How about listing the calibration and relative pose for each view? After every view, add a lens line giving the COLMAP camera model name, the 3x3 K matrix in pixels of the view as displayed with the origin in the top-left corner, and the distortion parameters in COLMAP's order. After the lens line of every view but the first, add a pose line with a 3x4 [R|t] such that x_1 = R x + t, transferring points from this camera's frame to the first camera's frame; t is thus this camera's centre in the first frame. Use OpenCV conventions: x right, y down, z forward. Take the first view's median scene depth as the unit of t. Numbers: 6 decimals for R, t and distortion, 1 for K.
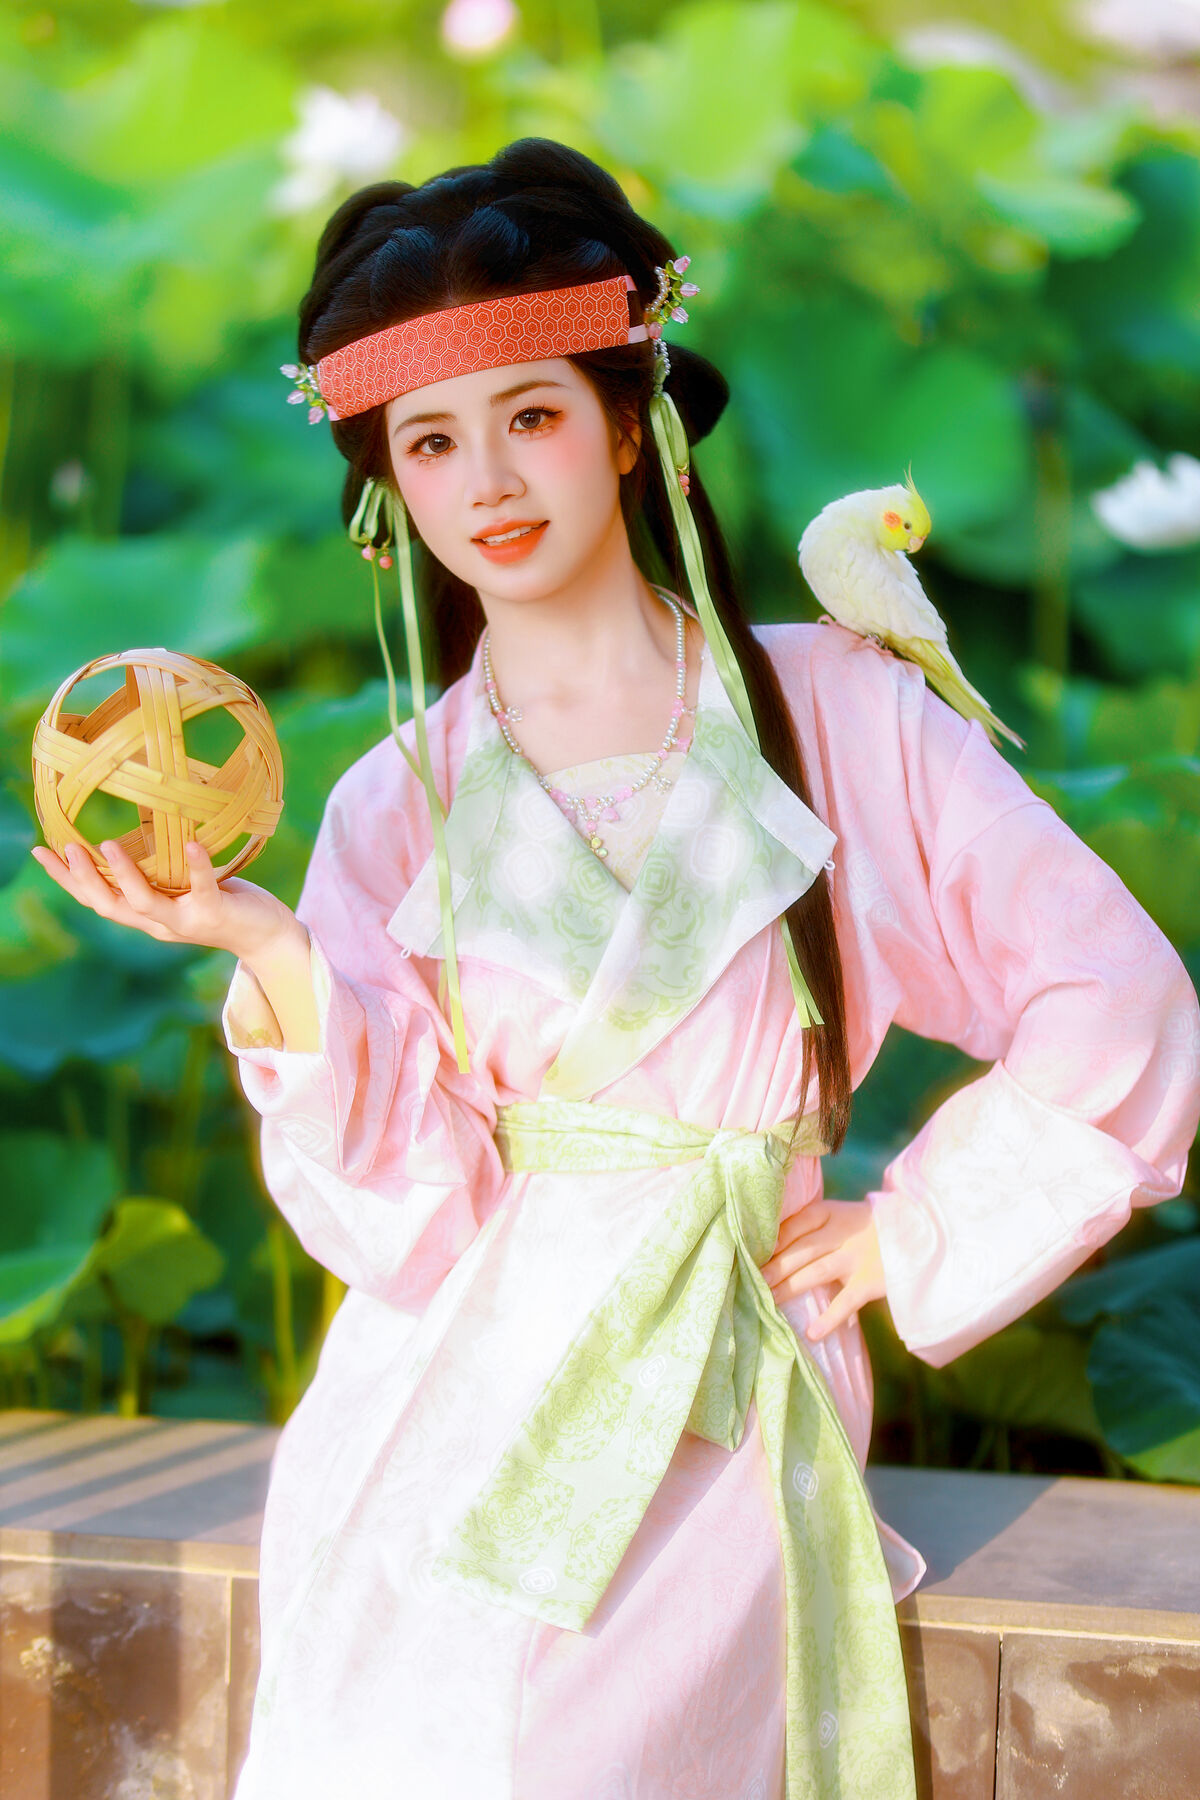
lens RADIAL K [[4487.0, 0, 590.9], [0, 4487.0, 884.6], [0, 0, 1]] dist [-0.022961, 0.000000]
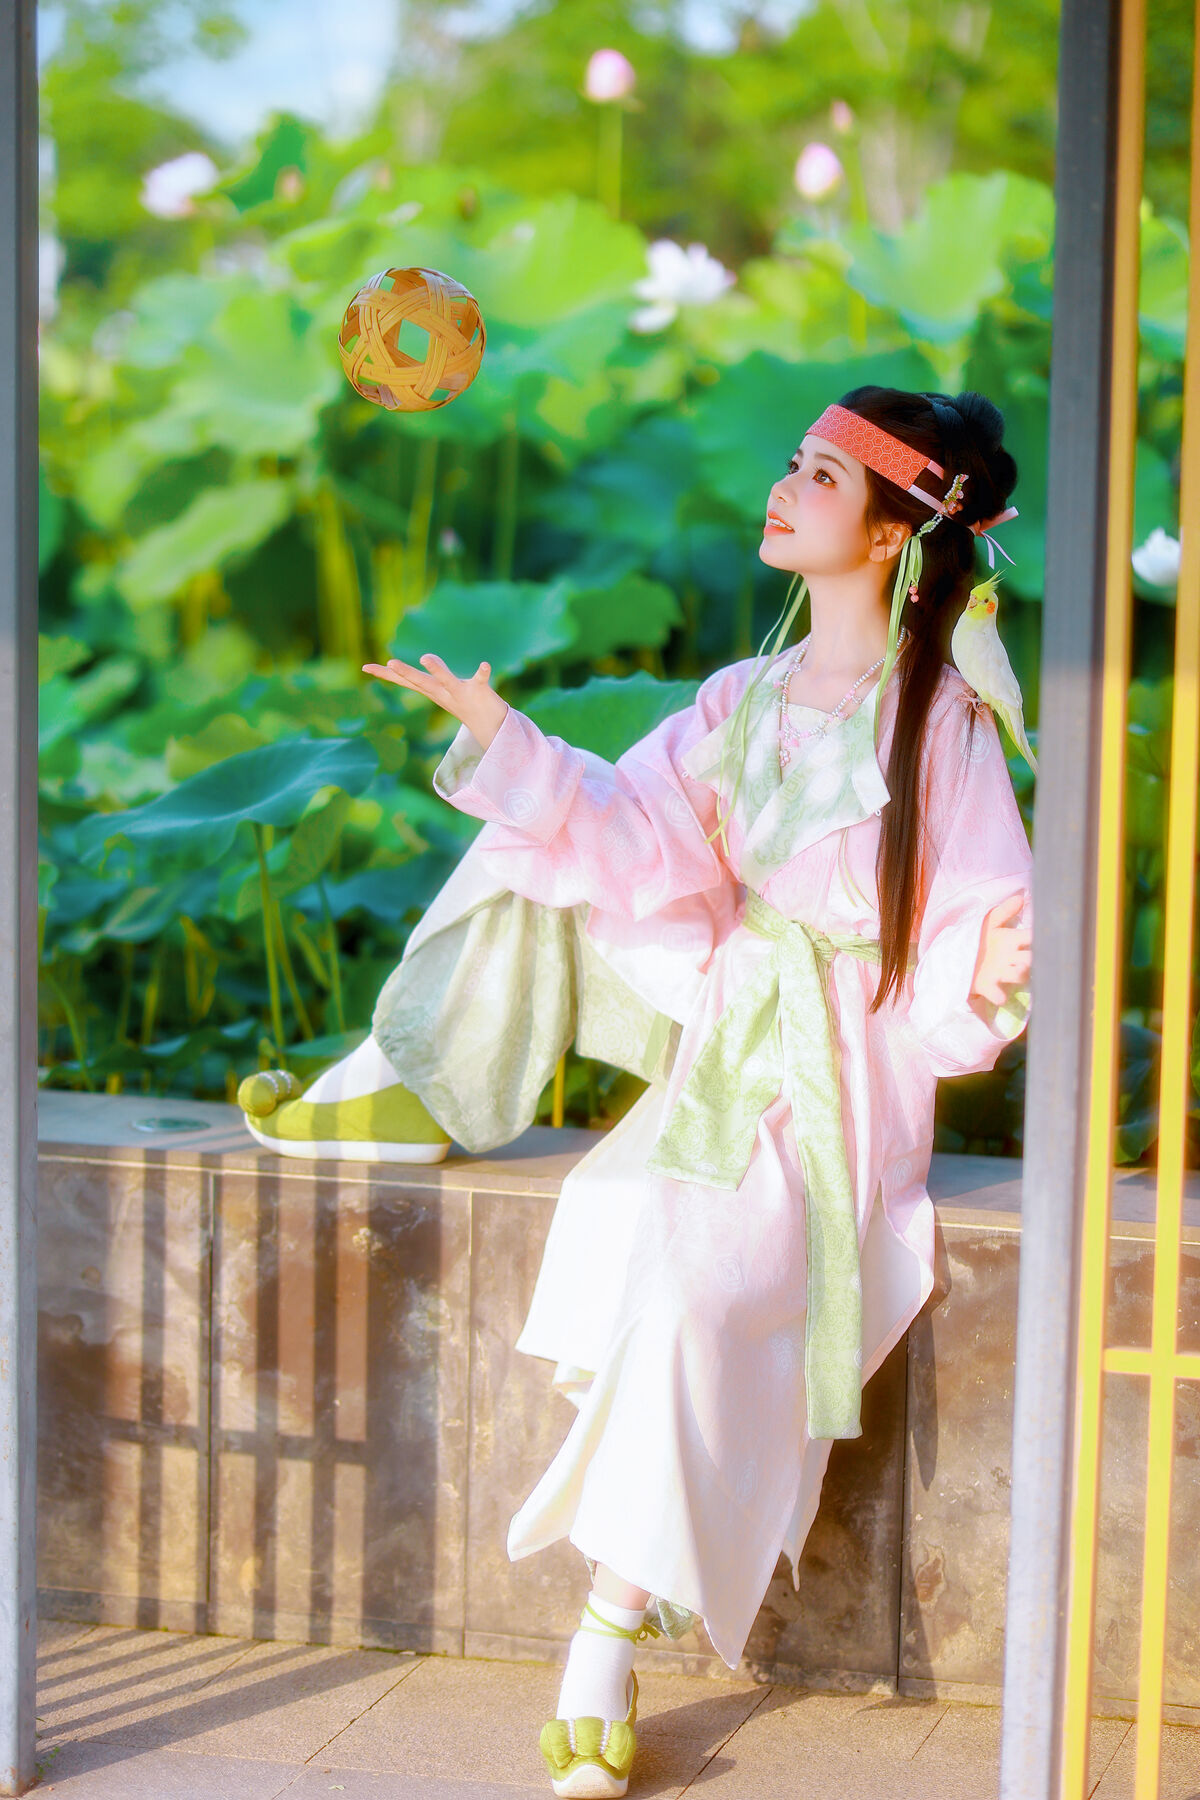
lens RADIAL K [[4487.0, 0, 617.5], [0, 4487.0, 902.5], [0, 0, 1]] dist [-0.022961, 0.000000]
pose [[0.992612, 0.007758, -0.121086, 0.180530], [-0.007809, 0.999970, 0.000057, 0.043102], [0.121083, 0.000889, 0.992642, -0.691000]]
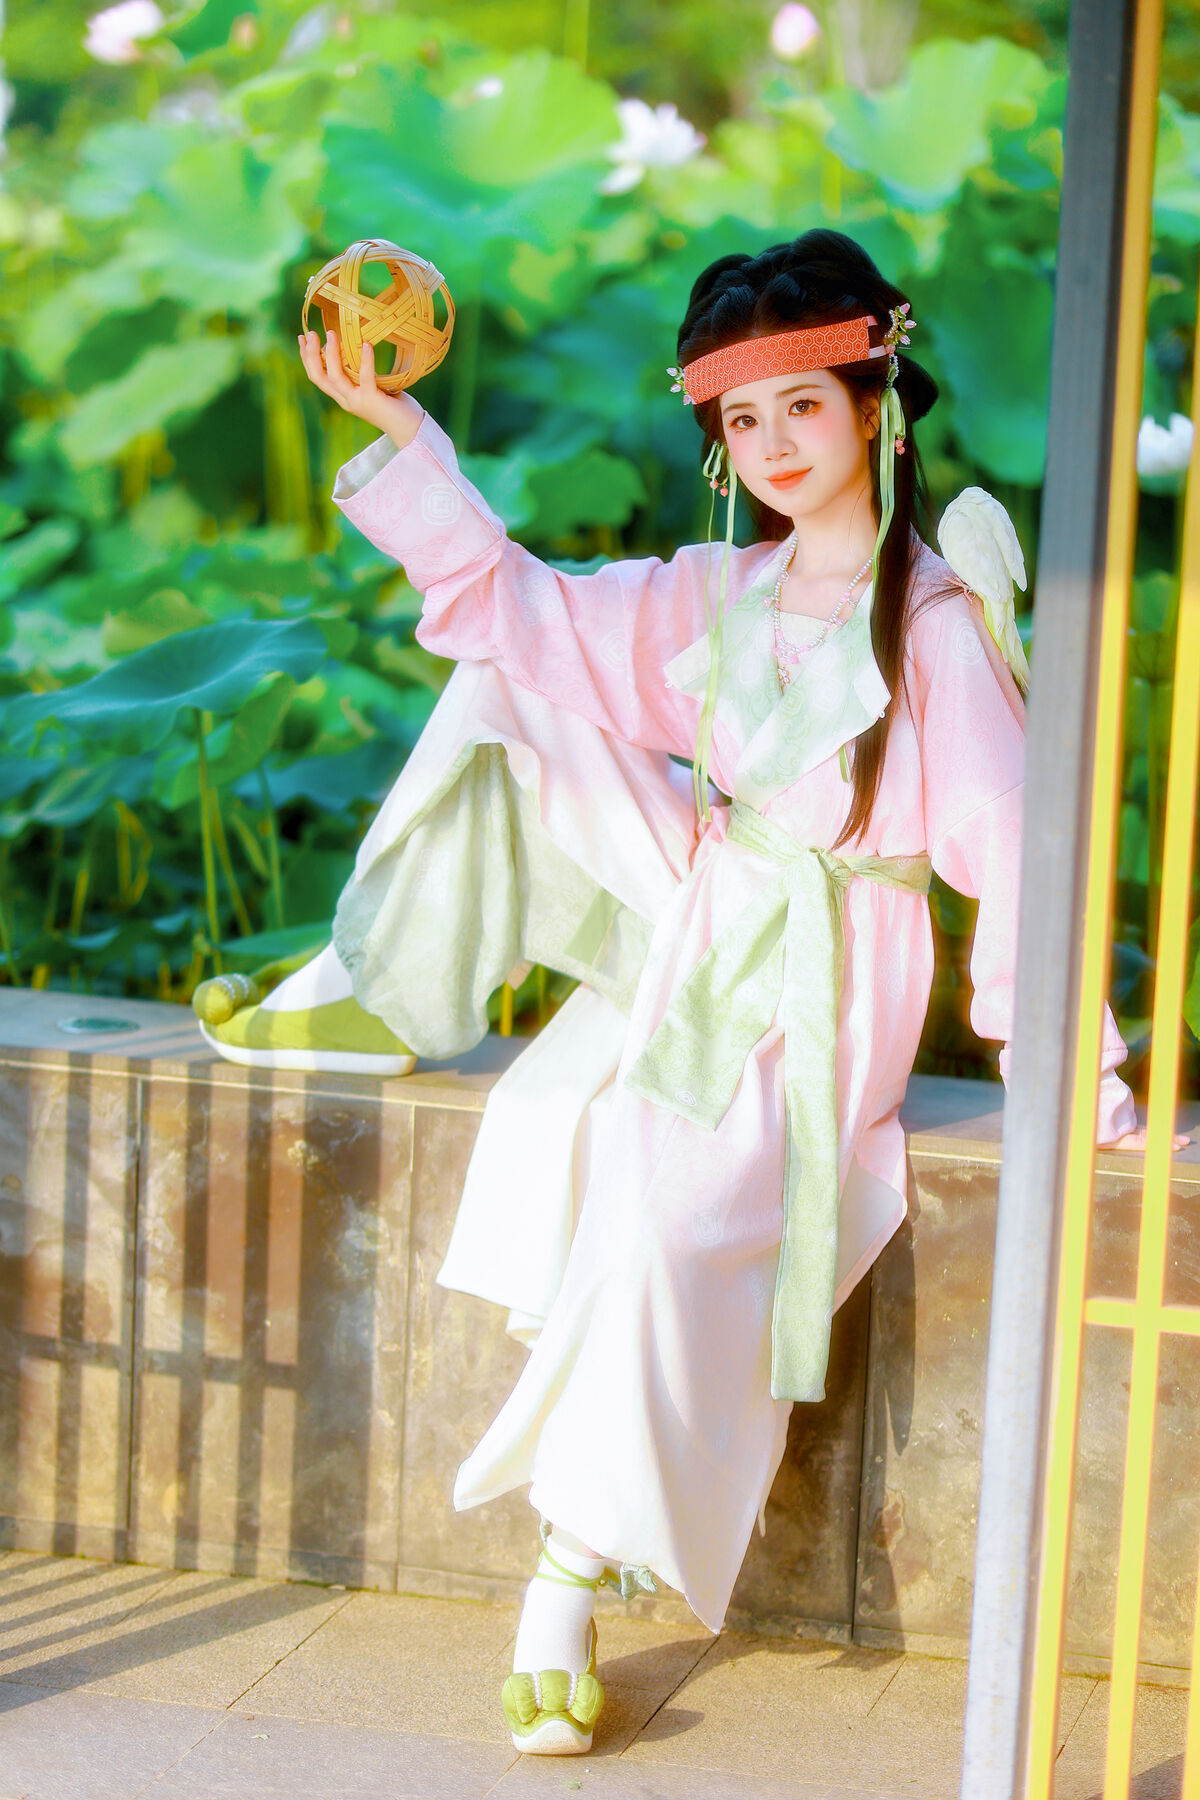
lens RADIAL K [[4487.0, 0, 612.5], [0, 4487.0, 912.0], [0, 0, 1]] dist [-0.022961, 0.000000]
pose [[0.993543, 0.033162, -0.108504, 0.163515], [-0.029684, 0.998997, 0.033512, 0.027857], [0.109507, -0.030075, 0.993531, -0.598497]]
